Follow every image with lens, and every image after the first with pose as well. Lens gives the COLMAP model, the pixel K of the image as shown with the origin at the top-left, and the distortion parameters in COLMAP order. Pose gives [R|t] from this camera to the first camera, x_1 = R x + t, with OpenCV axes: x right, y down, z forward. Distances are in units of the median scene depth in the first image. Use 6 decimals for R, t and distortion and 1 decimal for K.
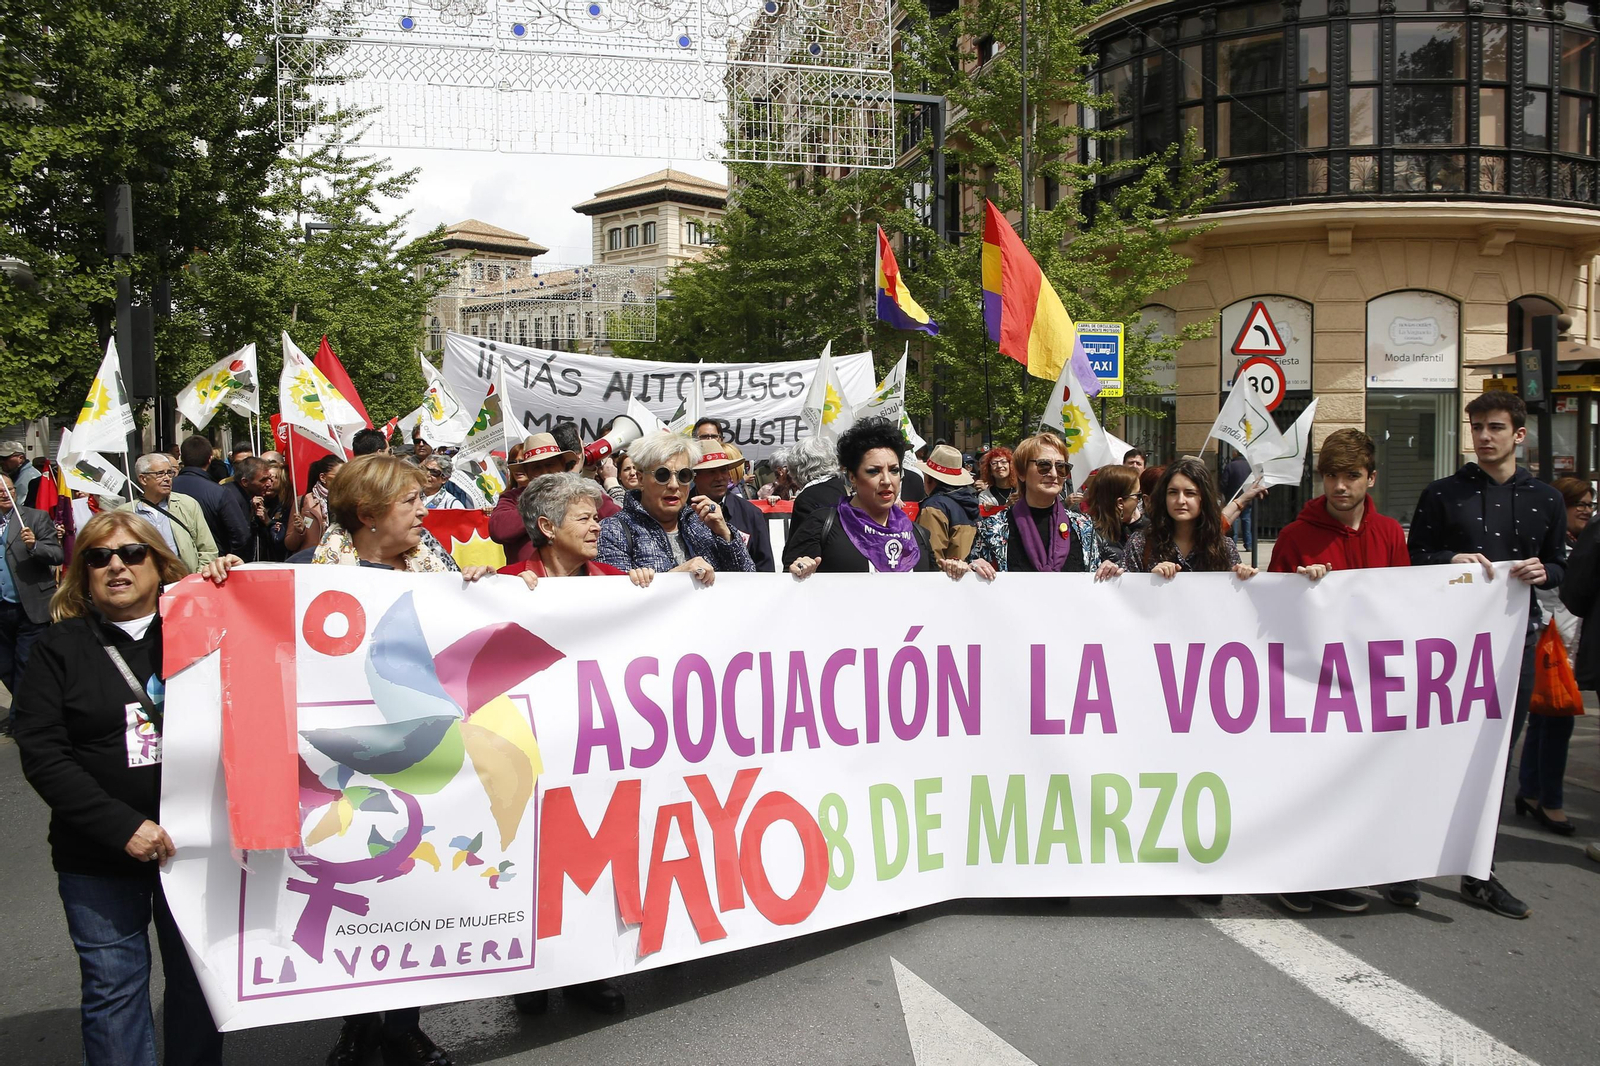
lens RADIAL K [[1206.4, 0, 800.0], [0, 1206.4, 533.0], [0, 0, 1]] dist [-0.113756, 0.112273]
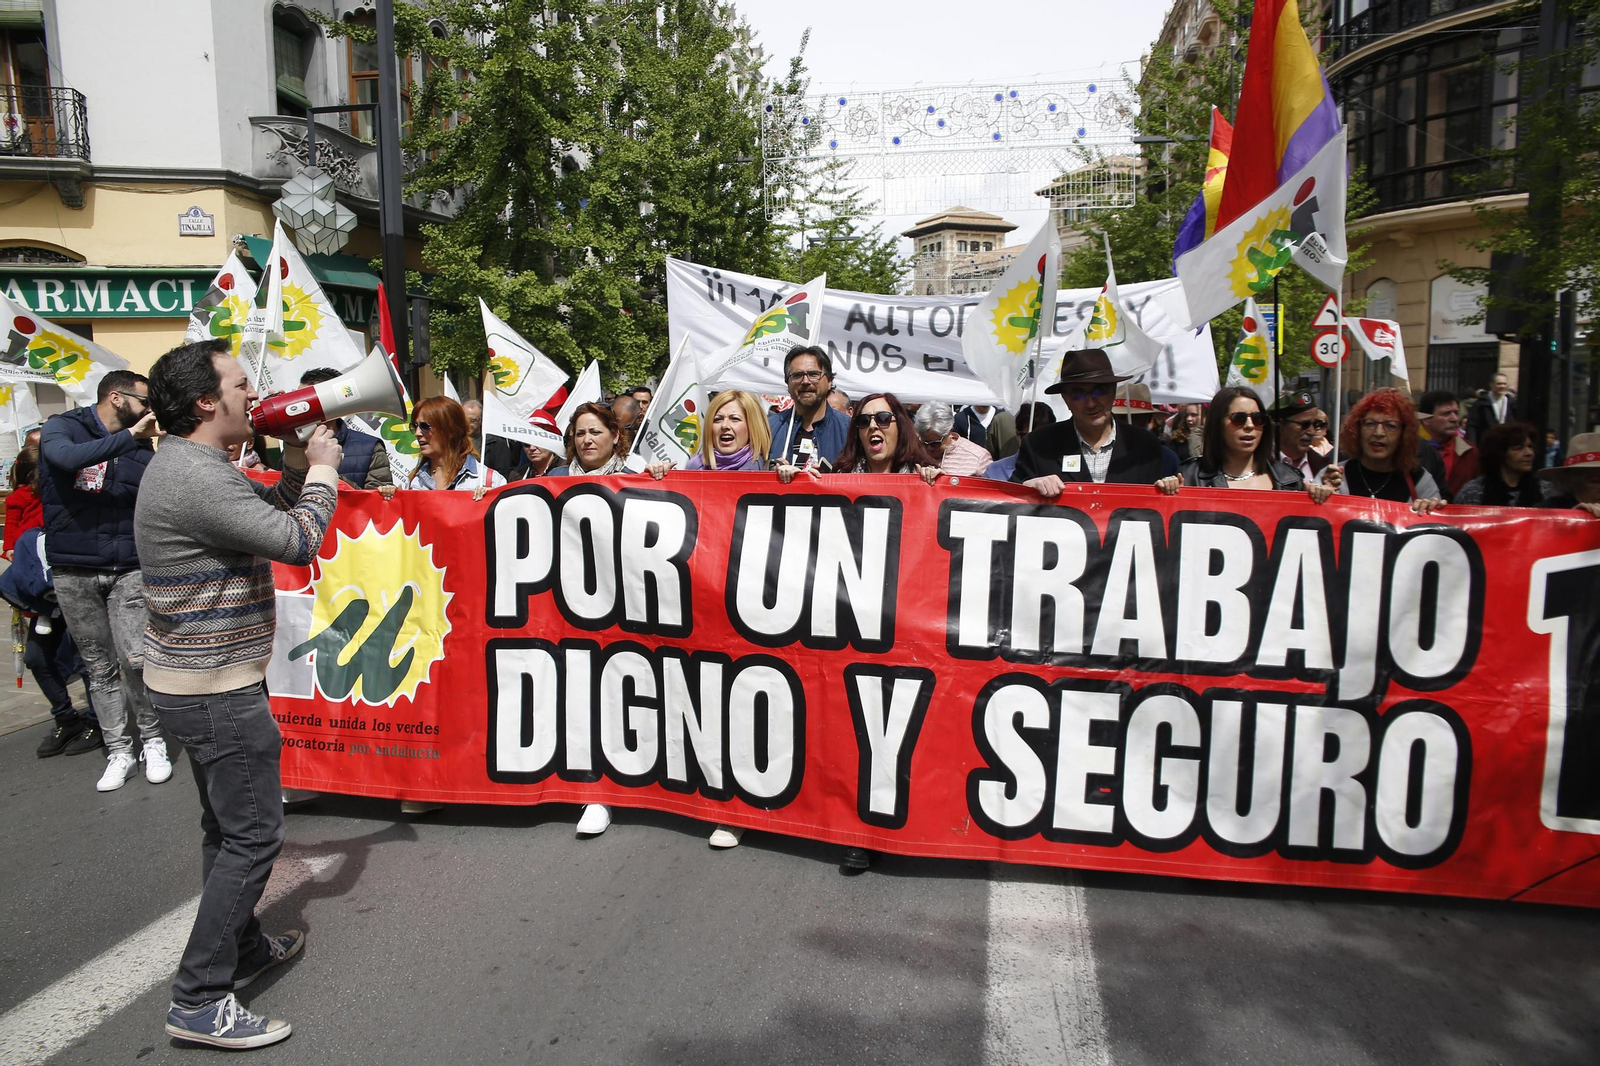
lens RADIAL K [[1206.4, 0, 800.0], [0, 1206.4, 533.0], [0, 0, 1]] dist [-0.113756, 0.112273]
pose [[0.893284, 0.045170, -0.447217, 0.405769], [-0.020860, 0.998032, 0.059137, 0.027498], [0.449009, -0.043497, 0.892468, -0.567878]]
